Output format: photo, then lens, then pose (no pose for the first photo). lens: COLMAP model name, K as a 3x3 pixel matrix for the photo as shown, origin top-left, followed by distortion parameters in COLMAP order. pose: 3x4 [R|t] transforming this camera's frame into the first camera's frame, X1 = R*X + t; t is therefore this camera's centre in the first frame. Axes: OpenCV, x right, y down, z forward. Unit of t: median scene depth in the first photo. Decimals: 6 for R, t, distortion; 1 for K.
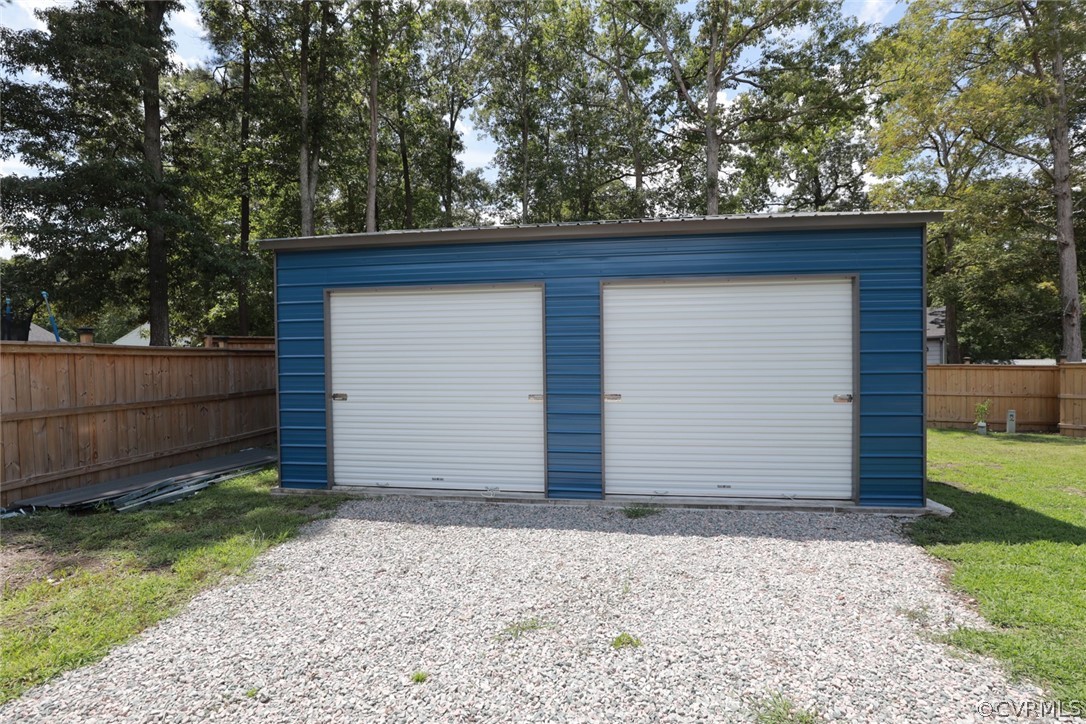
lens RADIAL K [[496.7, 0, 541.3], [0, 496.7, 367.4], [0, 0, 1]] dist [-0.041841, 0.008666]
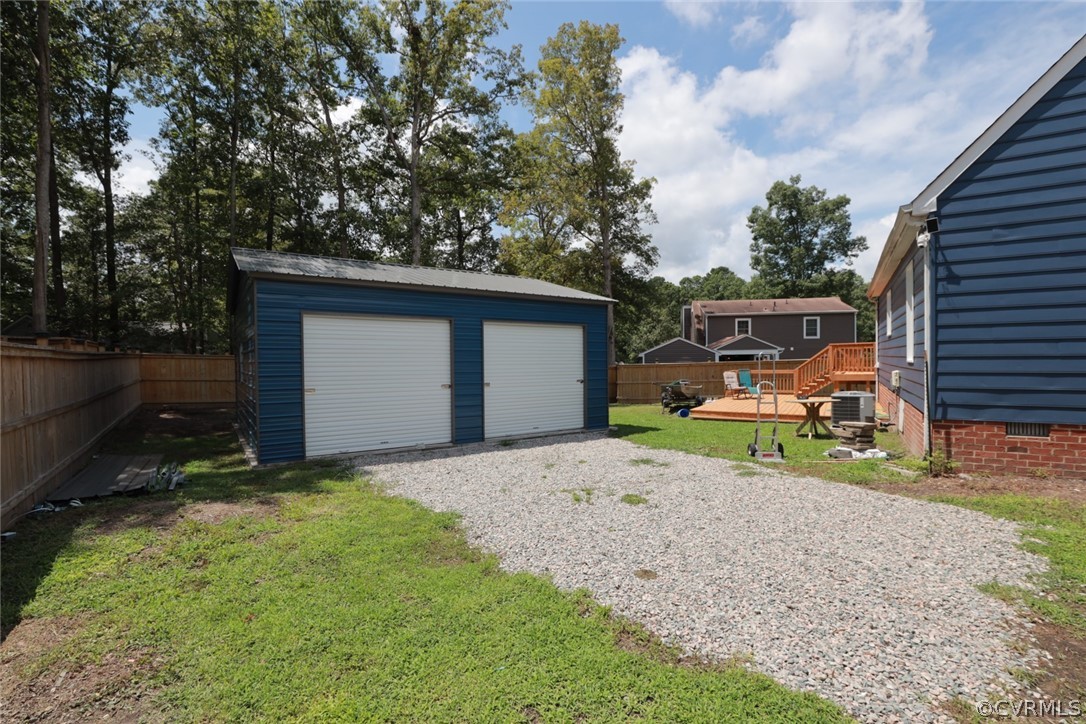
lens RADIAL K [[496.7, 0, 541.3], [0, 496.7, 367.4], [0, 0, 1]] dist [-0.041841, 0.008666]
pose [[0.731186, -0.005071, 0.682160, -0.867858], [0.007155, 0.999974, -0.000236, -0.001182], [-0.682141, 0.005053, 0.731203, -0.423416]]
